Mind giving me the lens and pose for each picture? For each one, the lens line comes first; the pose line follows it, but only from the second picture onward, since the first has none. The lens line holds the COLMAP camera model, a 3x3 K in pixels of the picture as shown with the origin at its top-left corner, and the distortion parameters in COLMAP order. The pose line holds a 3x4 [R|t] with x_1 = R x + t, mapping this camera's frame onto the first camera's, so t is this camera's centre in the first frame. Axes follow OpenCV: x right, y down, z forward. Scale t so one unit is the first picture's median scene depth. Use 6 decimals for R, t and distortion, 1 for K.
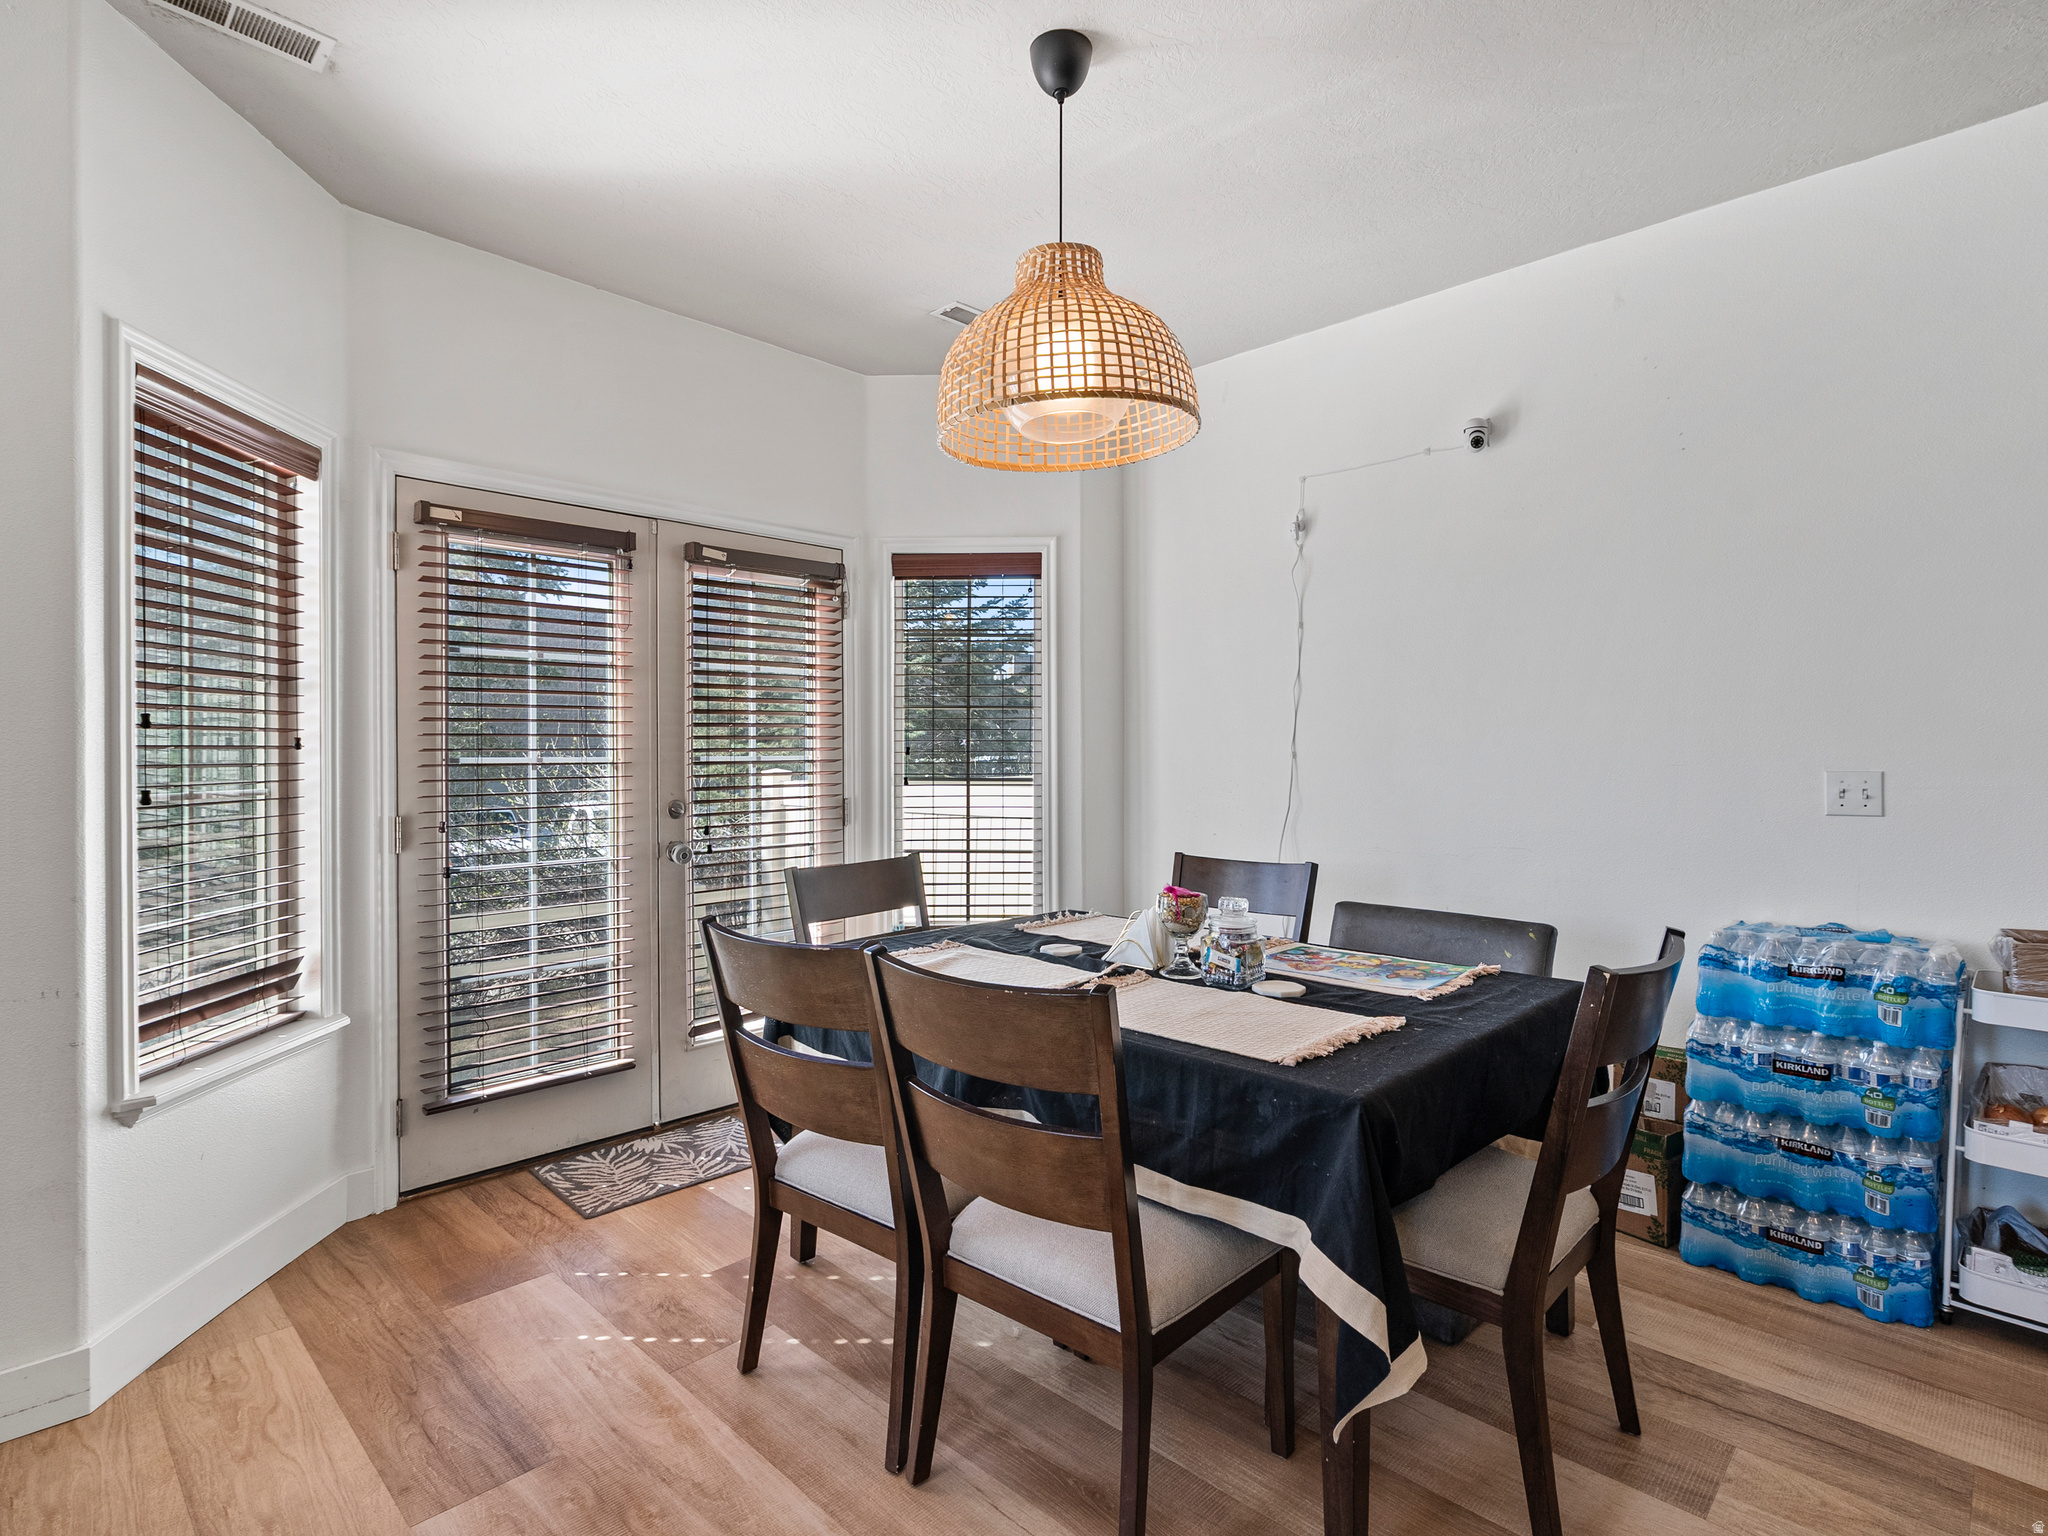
lens RADIAL K [[1042.7, 0, 1022.4], [0, 1042.7, 761.1], [0, 0, 1]] dist [-0.003522, 0.002194]
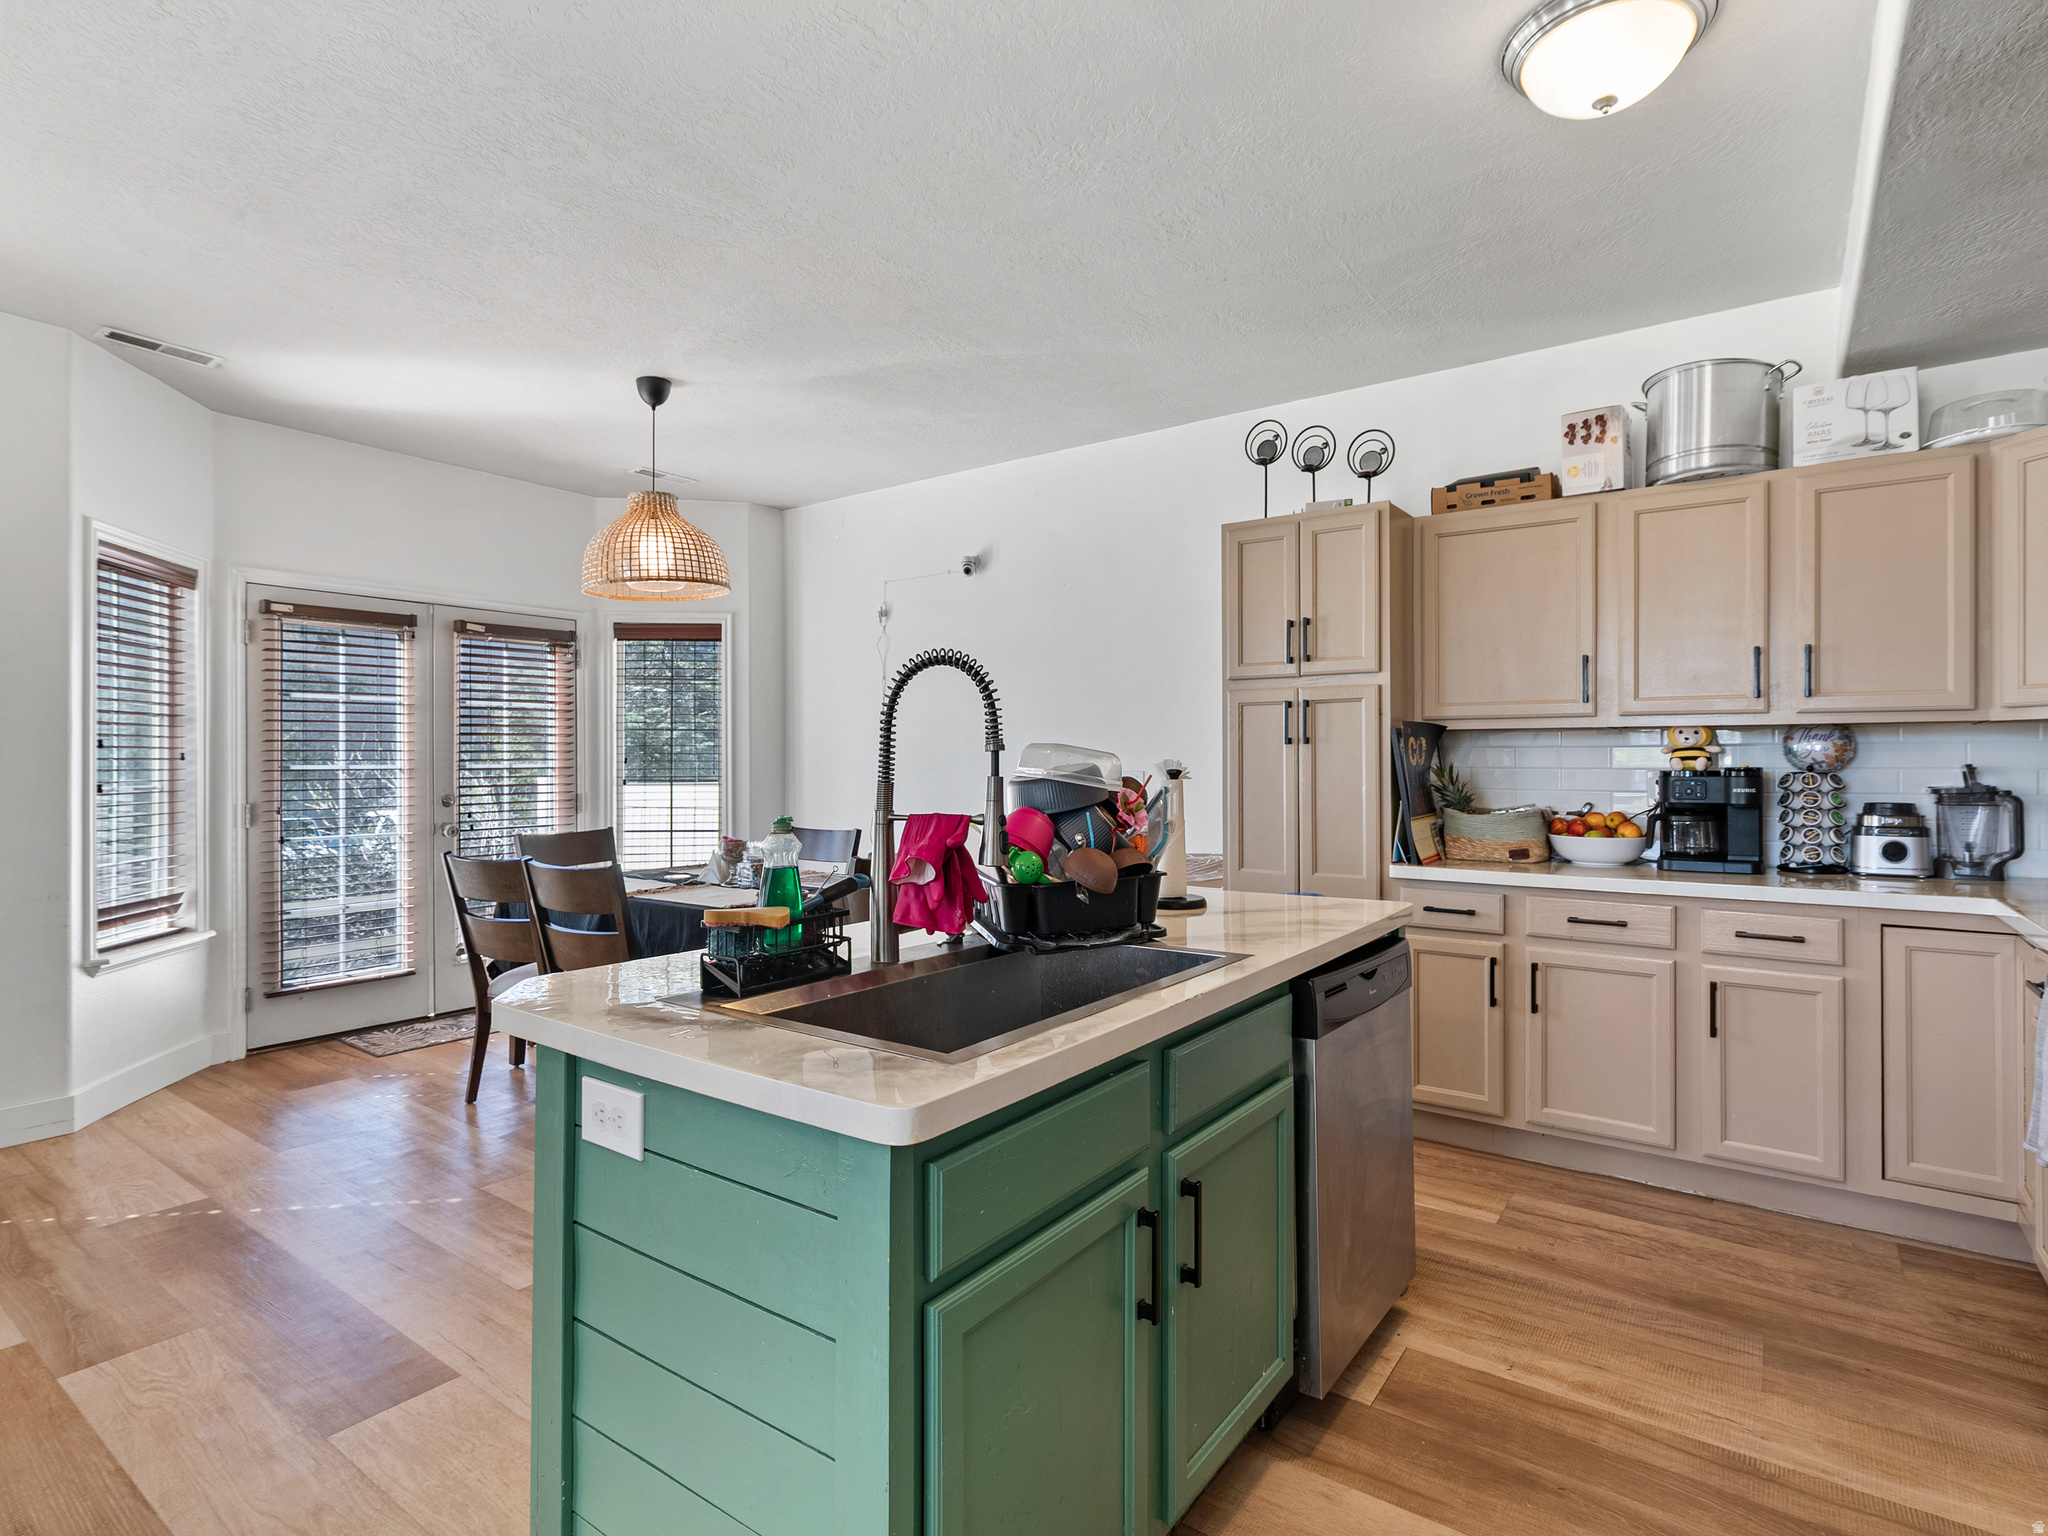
lens RADIAL K [[1042.7, 0, 1022.4], [0, 1042.7, 761.1], [0, 0, 1]] dist [-0.003522, 0.002194]
pose [[0.989631, -0.002223, 0.143613, 0.307283], [0.003682, 0.999944, -0.009897, 0.009181], [-0.143583, 0.010323, 0.989584, -0.675072]]
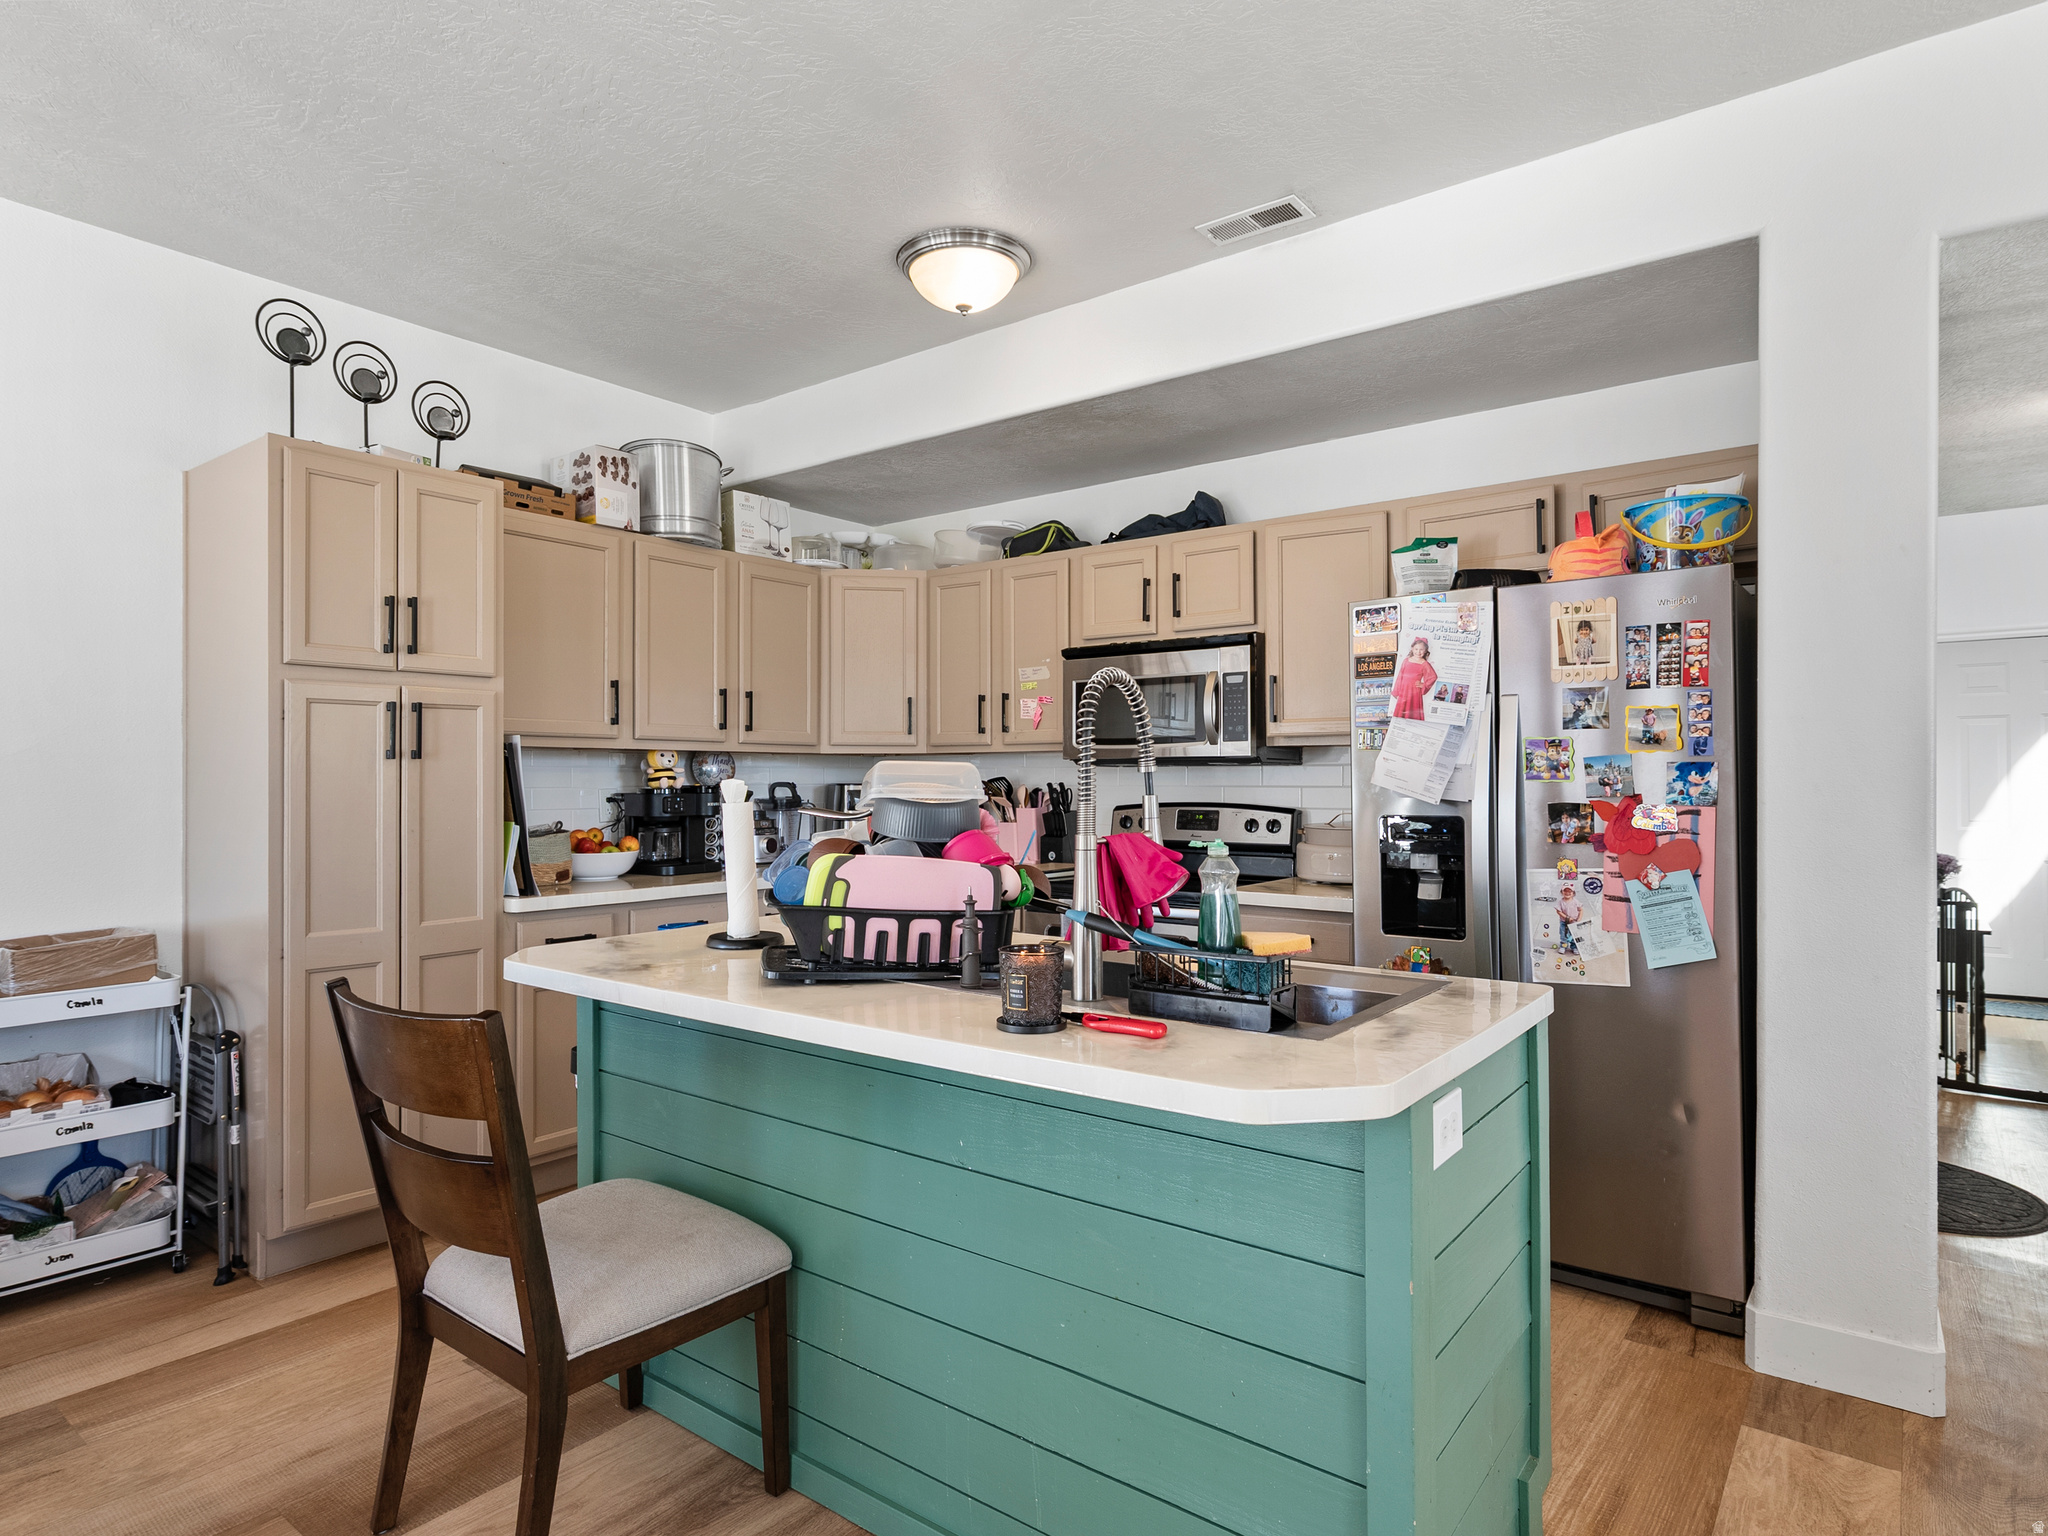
lens RADIAL K [[1162.9, 0, 1024.0], [0, 1162.9, 768.0], [0, 0, 1]] dist [0.003034, 0.001276]
pose [[-0.115553, 0.008664, 0.993263, -0.306157], [0.011502, 0.999907, -0.007384, 0.001083], [-0.993235, 0.010571, -0.115642, 0.048919]]
